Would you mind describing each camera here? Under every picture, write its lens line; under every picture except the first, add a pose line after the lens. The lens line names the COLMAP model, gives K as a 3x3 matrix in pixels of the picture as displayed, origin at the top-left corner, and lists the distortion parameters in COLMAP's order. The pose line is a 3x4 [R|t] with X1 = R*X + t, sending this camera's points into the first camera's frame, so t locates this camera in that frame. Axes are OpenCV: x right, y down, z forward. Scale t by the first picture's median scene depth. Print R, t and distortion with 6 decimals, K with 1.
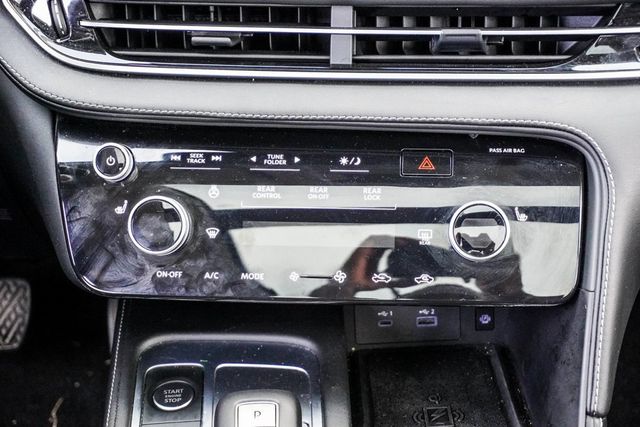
lens RADIAL K [[1436.3, 0, 320.3], [0, 1436.3, 213.3], [0, 0, 1]] dist [-0.027392, 0.000000]
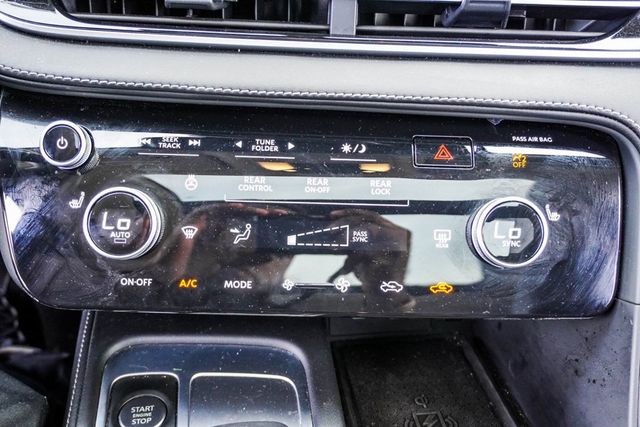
lens RADIAL K [[738.1, 0, 320.2], [0, 738.1, 216.8], [0, 0, 1]] dist [-0.022405, 0.000000]
pose [[0.993097, 0.005640, 0.117158, -0.049781], [-0.009028, 0.999556, 0.028402, -0.008108], [-0.116945, -0.029264, 0.992707, 0.565980]]
